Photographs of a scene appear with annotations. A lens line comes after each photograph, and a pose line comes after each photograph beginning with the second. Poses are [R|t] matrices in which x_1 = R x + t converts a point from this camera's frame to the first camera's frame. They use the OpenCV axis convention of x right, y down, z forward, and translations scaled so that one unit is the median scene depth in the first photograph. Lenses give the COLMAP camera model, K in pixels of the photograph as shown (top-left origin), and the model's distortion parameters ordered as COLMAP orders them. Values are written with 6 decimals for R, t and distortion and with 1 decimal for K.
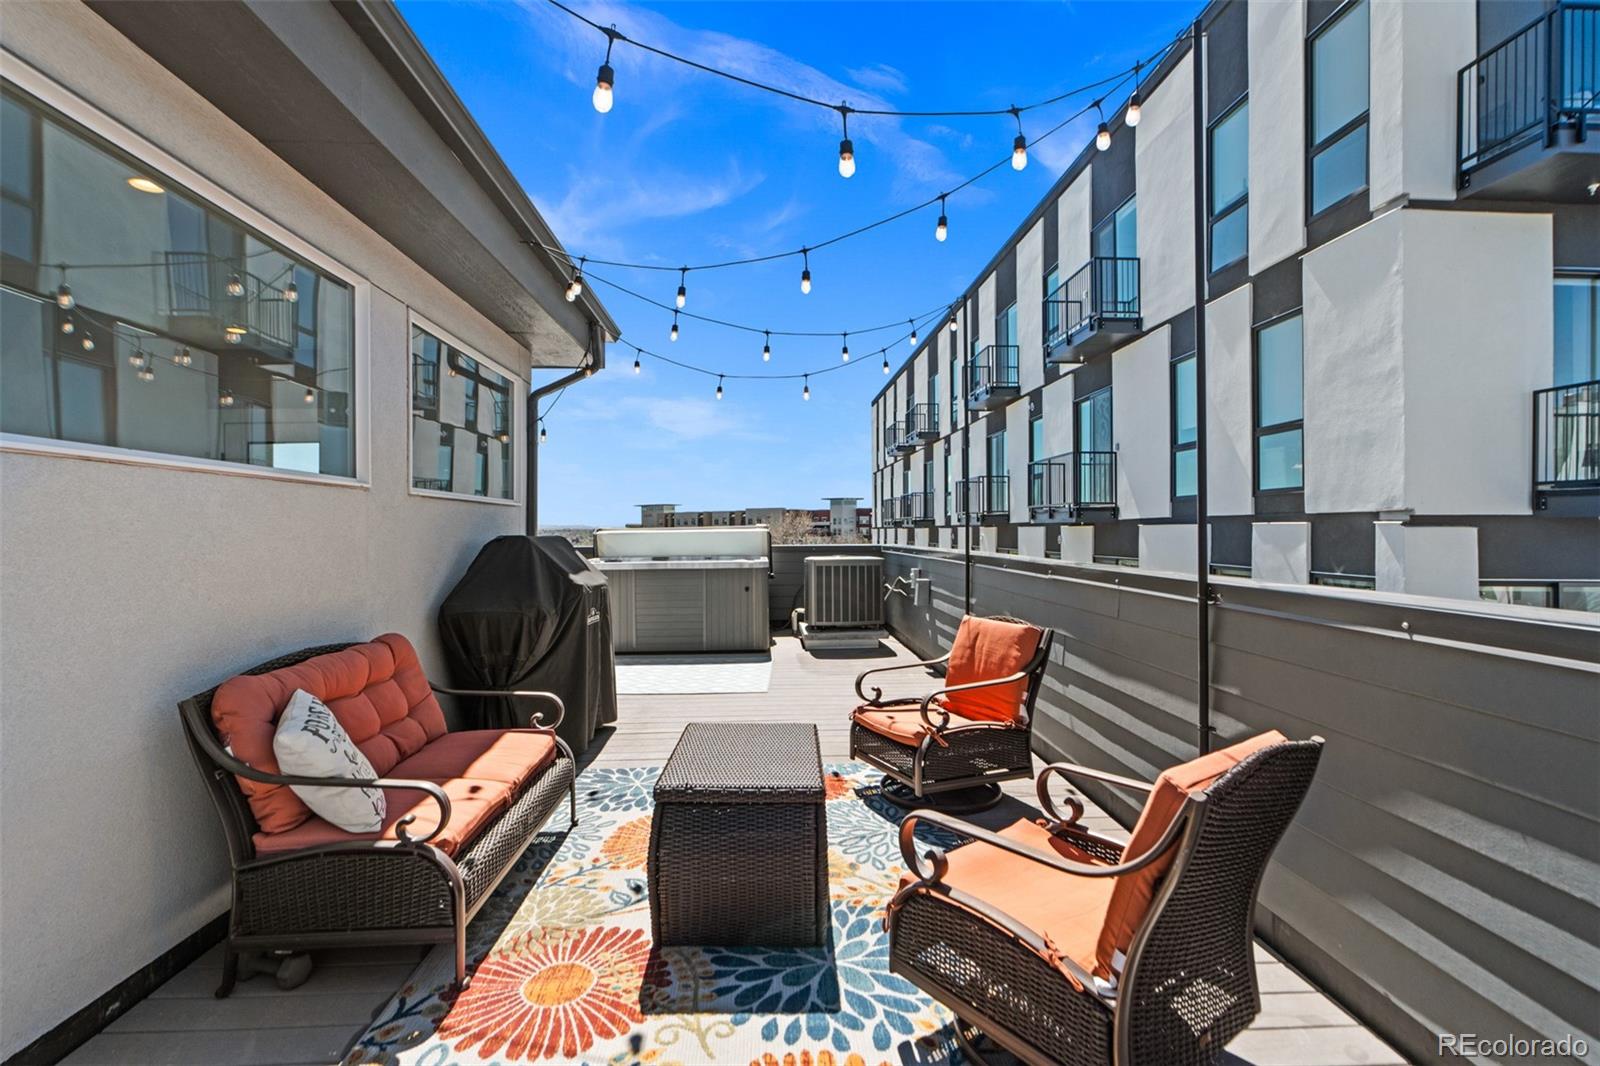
lens RADIAL K [[804.7, 0, 788.6], [0, 804.7, 534.4], [0, 0, 1]] dist [-0.002394, 0.000538]
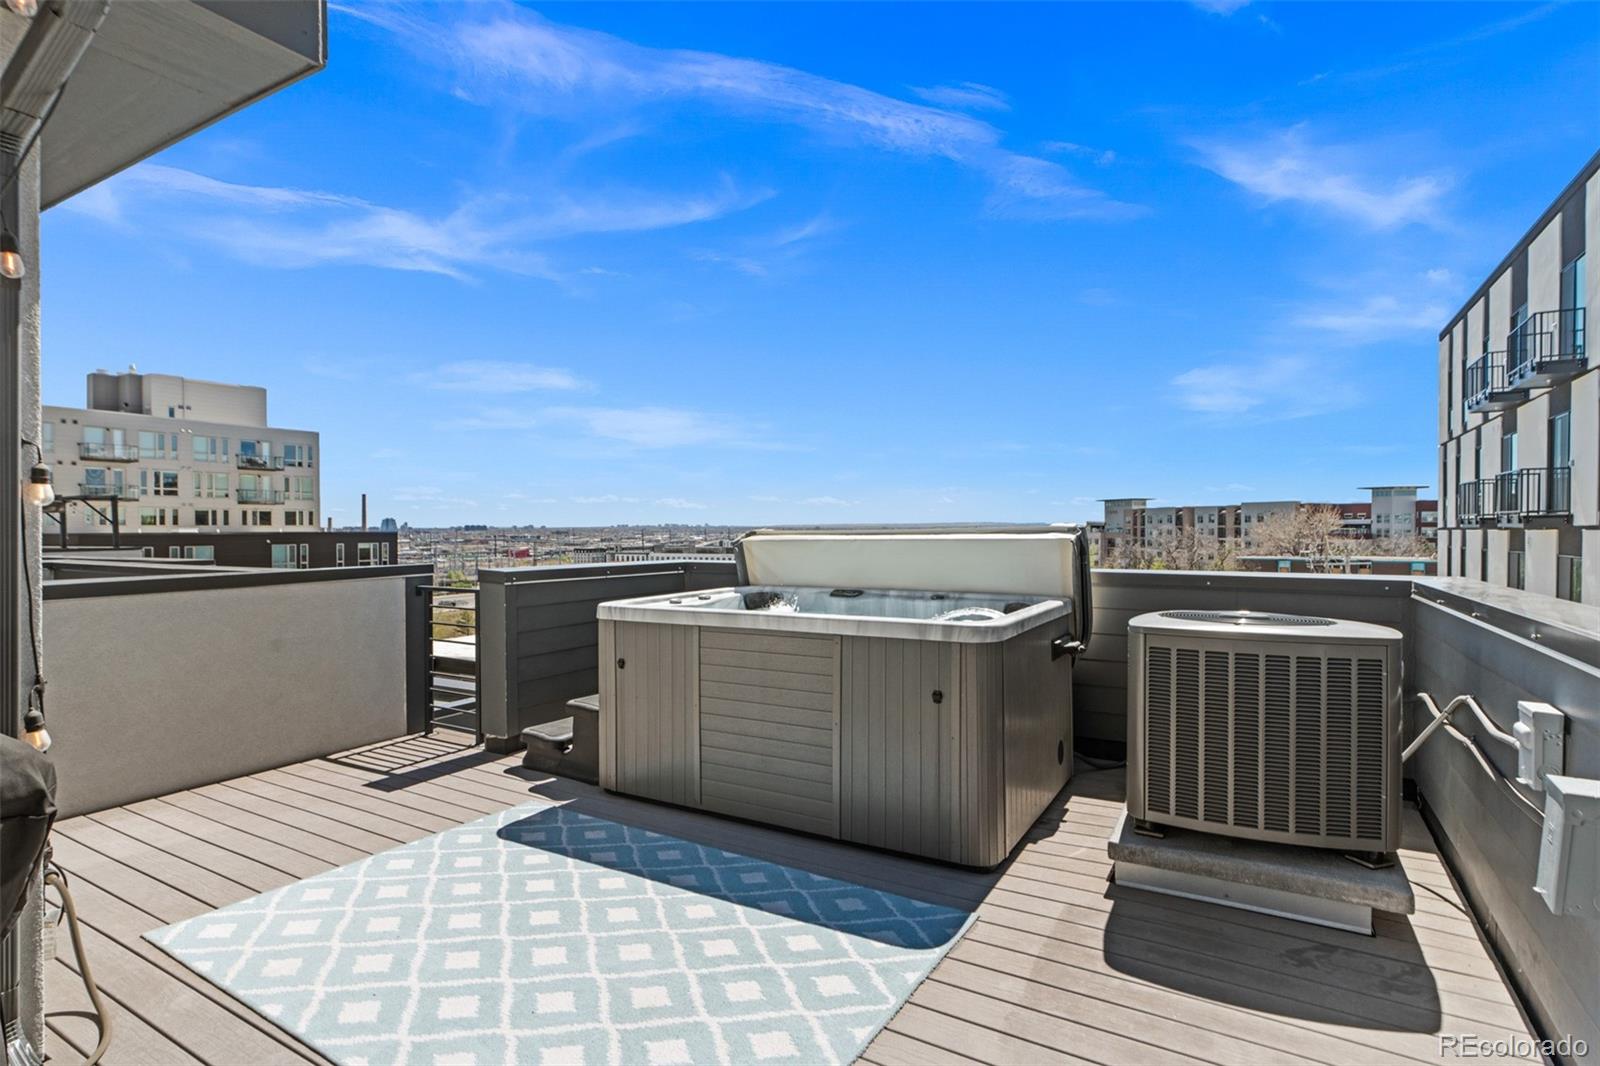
lens RADIAL K [[802.3, 0, 800.0], [0, 802.3, 533.0], [0, 0, 1]] dist [0.000010, 0.000702]
pose [[0.837461, 0.009603, -0.546413, 0.033022], [-0.008813, 0.999953, 0.004067, -0.003120], [0.546426, 0.001410, 0.837506, 0.218407]]
